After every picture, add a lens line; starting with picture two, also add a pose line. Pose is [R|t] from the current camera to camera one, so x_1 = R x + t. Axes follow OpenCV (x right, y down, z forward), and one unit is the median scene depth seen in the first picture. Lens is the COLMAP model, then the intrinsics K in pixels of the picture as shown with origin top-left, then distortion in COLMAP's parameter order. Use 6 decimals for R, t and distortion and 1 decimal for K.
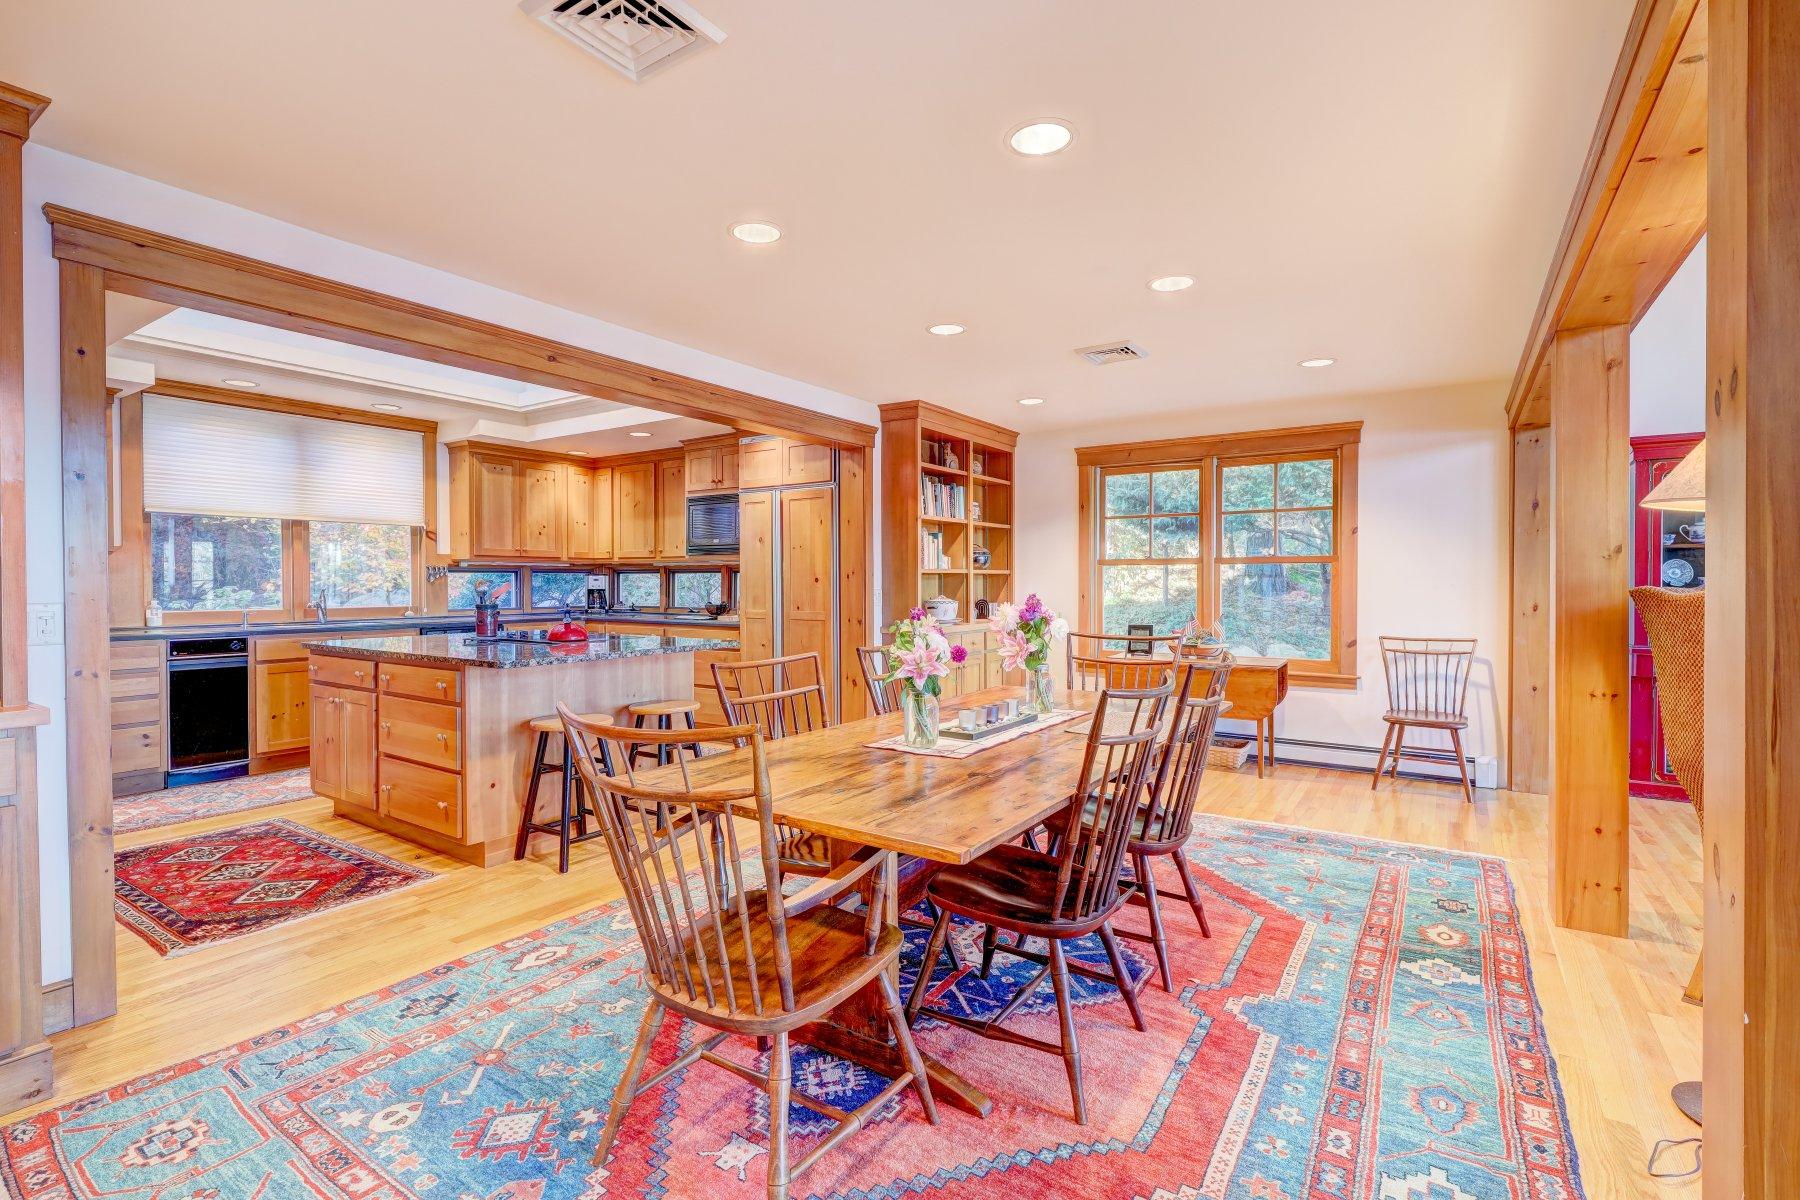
lens RADIAL K [[800.4, 0, 911.7], [0, 800.4, 589.6], [0, 0, 1]] dist [0.000303, 0.000031]
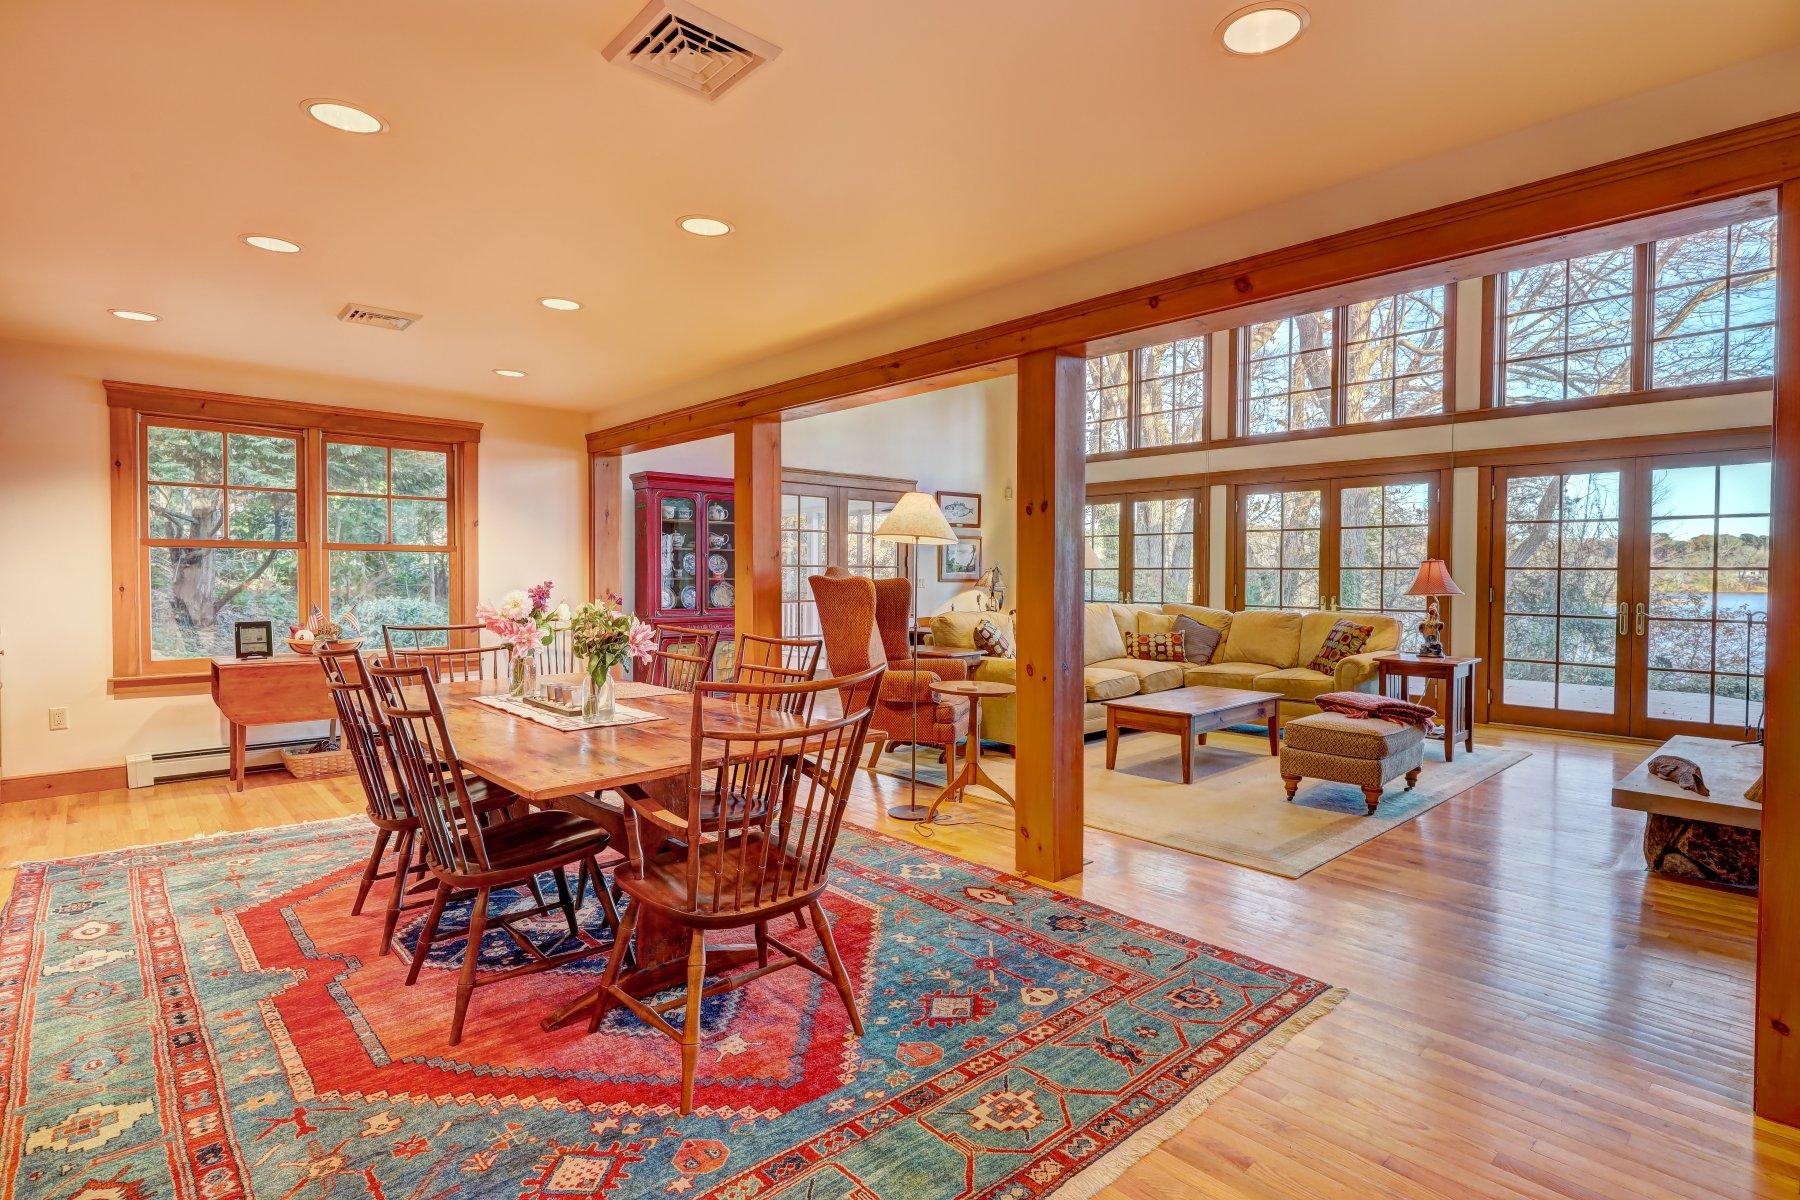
lens RADIAL K [[890.3, 0, 900.0], [0, 890.3, 600.0], [0, 0, 1]] dist [0.004219, 0.000946]
pose [[0.255761, -0.026540, 0.966376, -0.458303], [0.001676, 0.999634, 0.027010, -0.001453], [-0.966738, -0.005288, 0.255712, 0.131714]]
